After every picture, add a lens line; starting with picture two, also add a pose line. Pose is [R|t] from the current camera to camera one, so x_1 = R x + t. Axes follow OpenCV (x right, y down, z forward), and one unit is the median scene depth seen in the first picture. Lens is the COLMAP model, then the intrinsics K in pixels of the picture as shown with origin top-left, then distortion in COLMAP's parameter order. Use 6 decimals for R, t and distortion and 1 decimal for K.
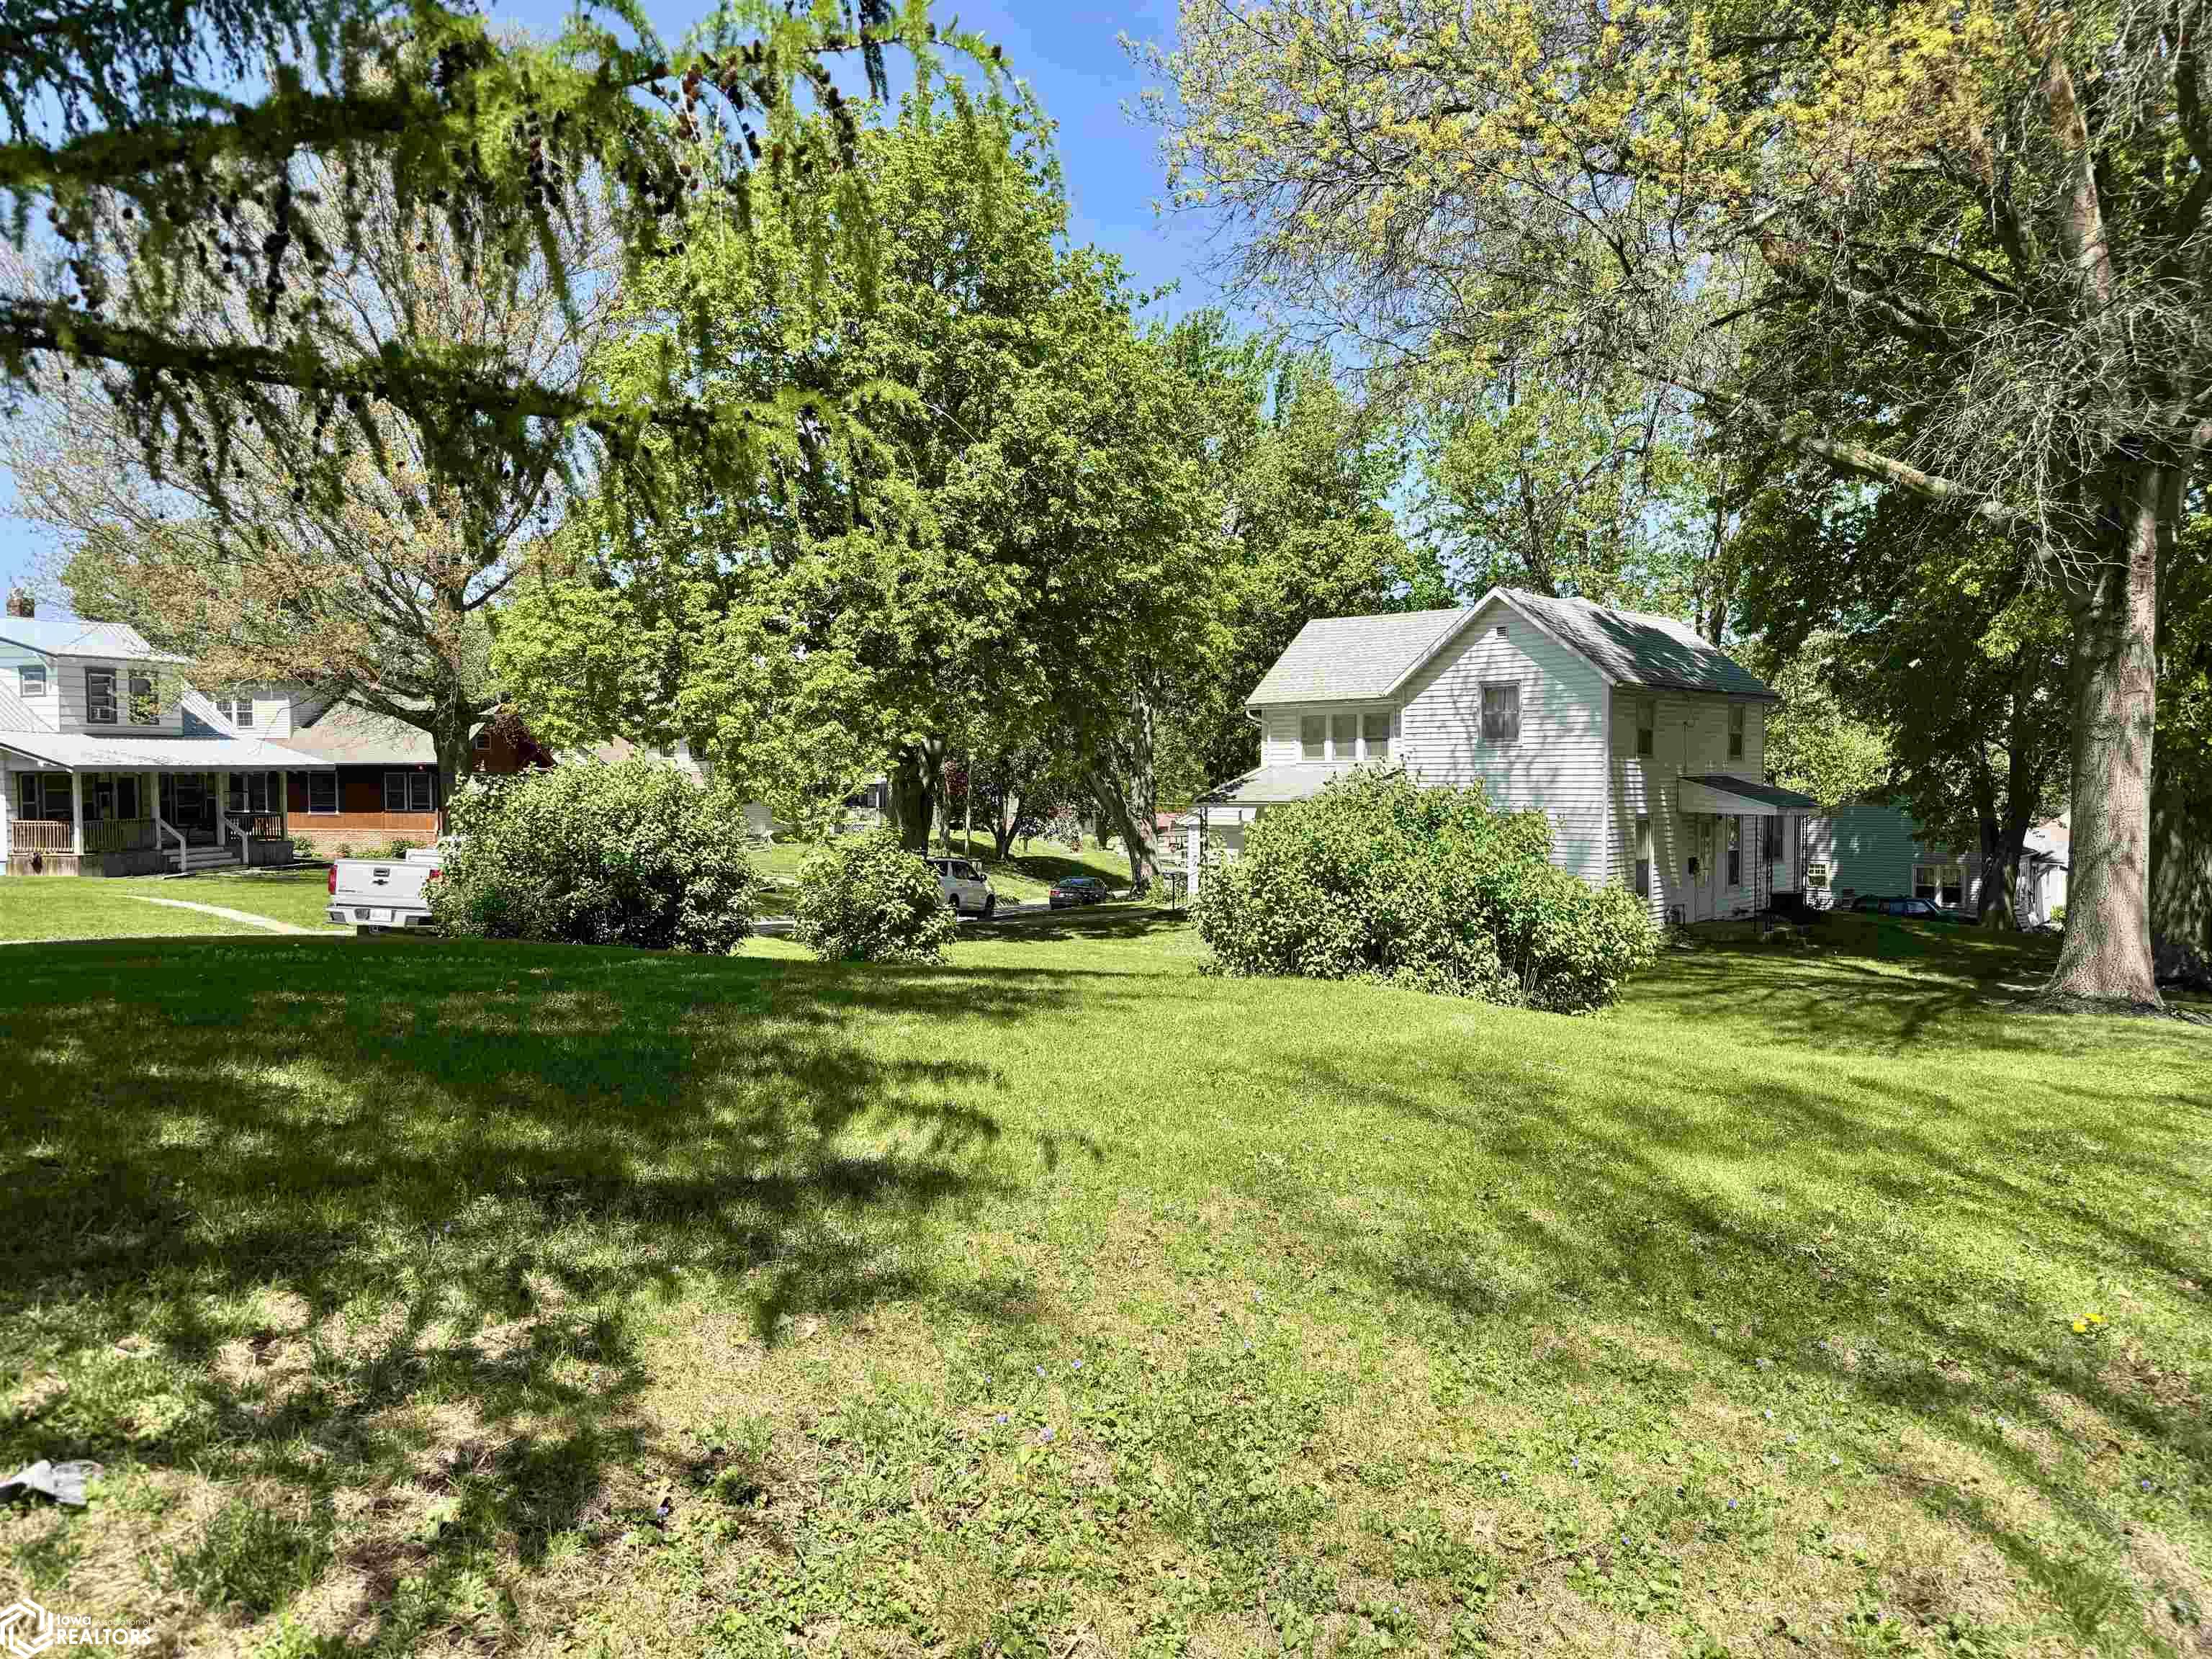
lens RADIAL K [[1522.8, 0, 1106.0], [0, 1522.8, 829.5], [0, 0, 1]] dist [0.158795, -0.236024]
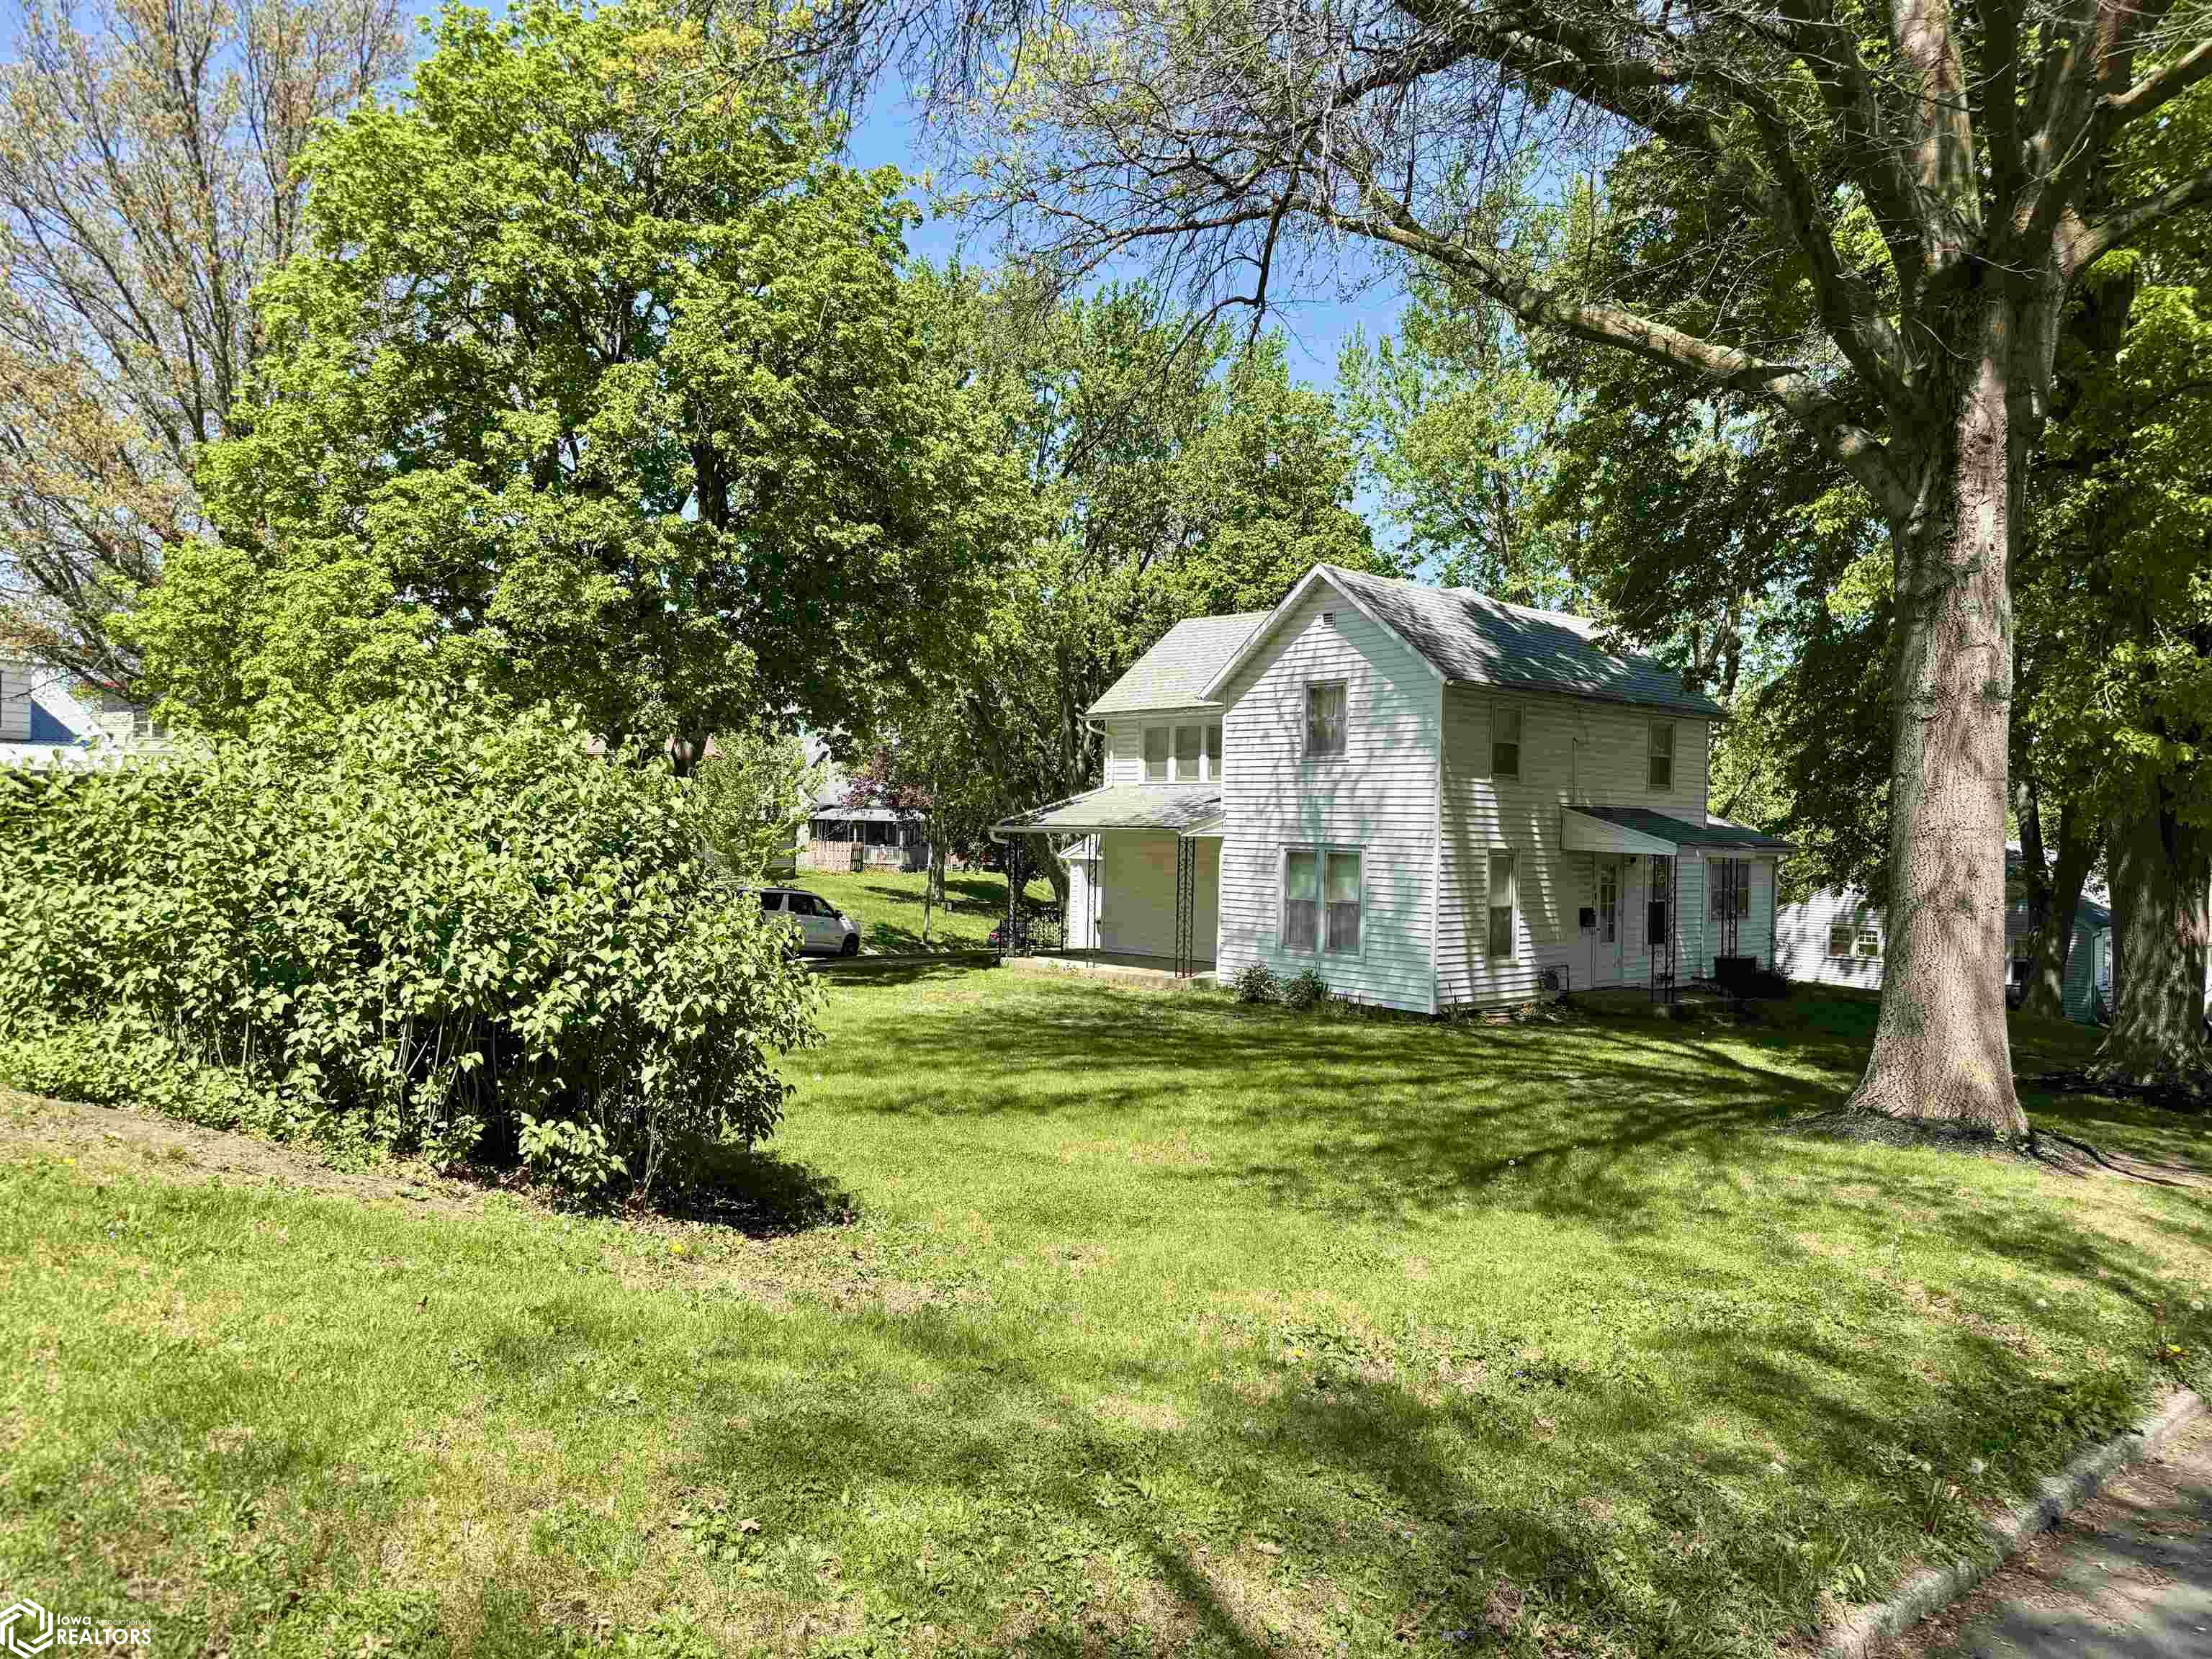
lens RADIAL K [[1522.8, 0, 1106.0], [0, 1522.8, 829.5], [0, 0, 1]] dist [0.158795, -0.236024]
pose [[0.995695, 0.022787, -0.089850, 0.216095], [-0.025803, 0.999137, -0.032546, 0.011167], [0.089031, 0.034725, 0.995423, 0.193170]]
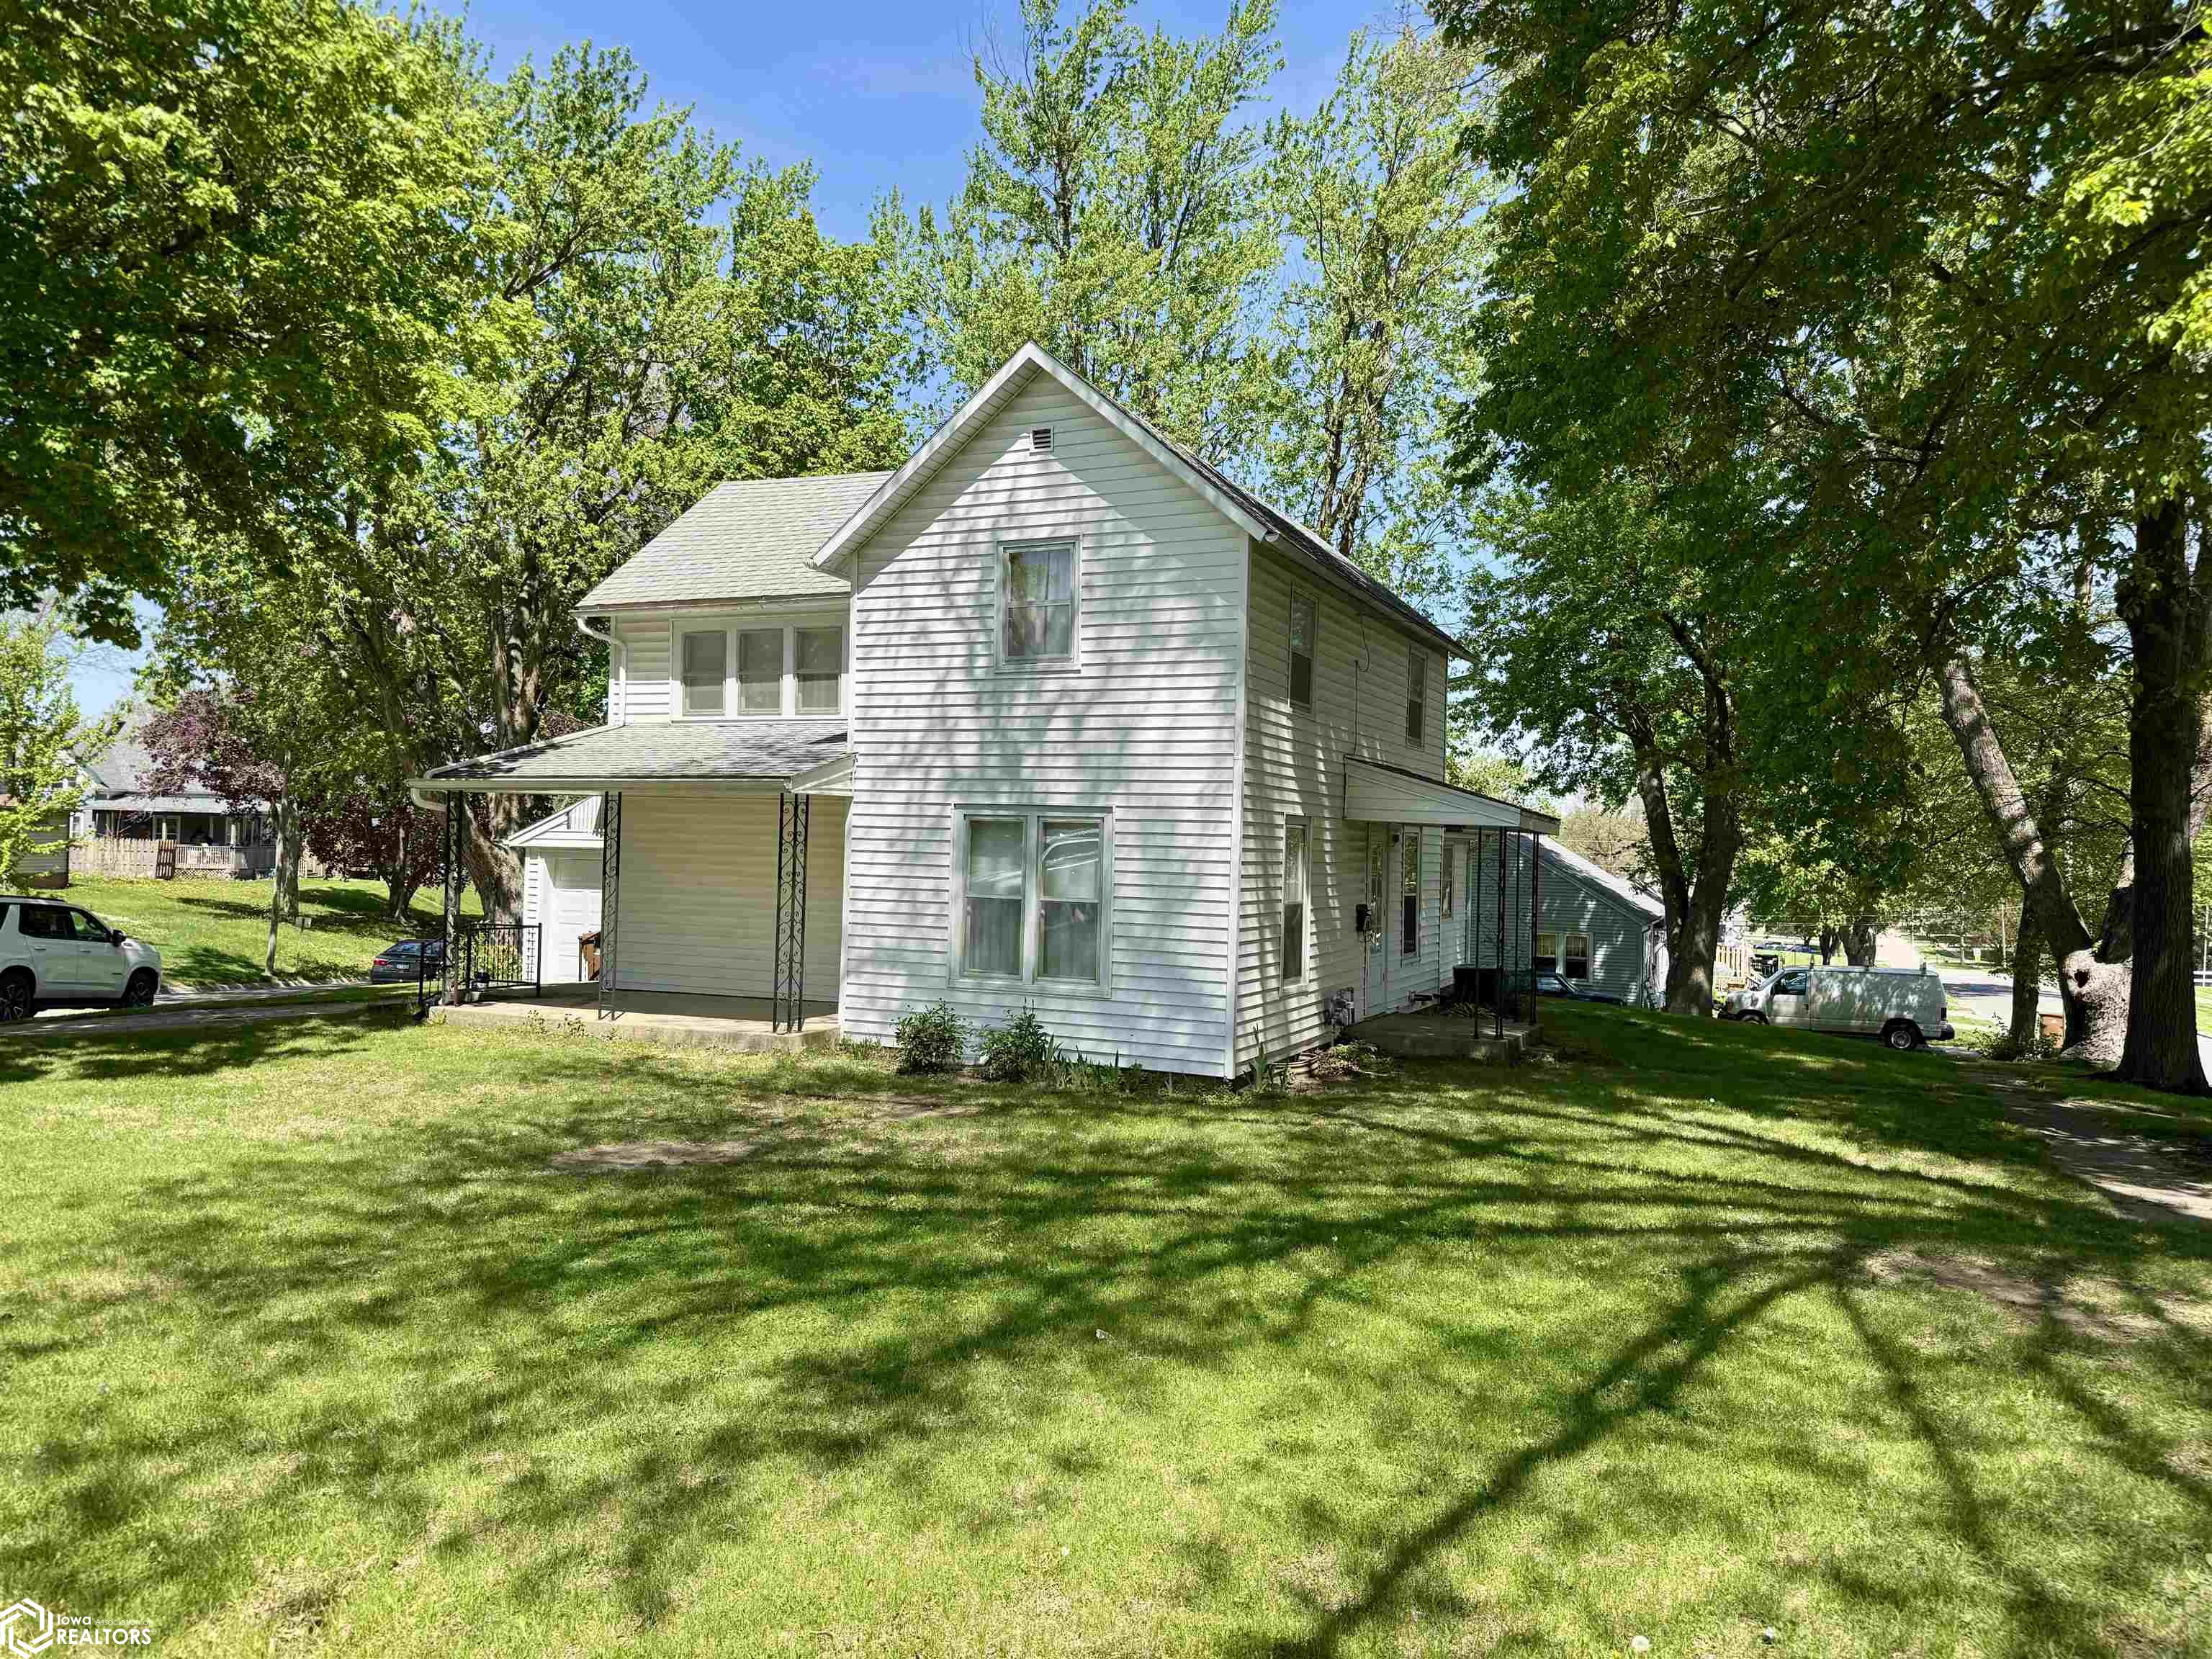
lens RADIAL K [[1522.8, 0, 1106.0], [0, 1522.8, 829.5], [0, 0, 1]] dist [0.158795, -0.236024]
pose [[0.958984, 0.027868, 0.282085, 0.140966], [-0.015568, 0.998832, -0.045750, 0.019603], [-0.283031, 0.039482, 0.958298, 0.525811]]
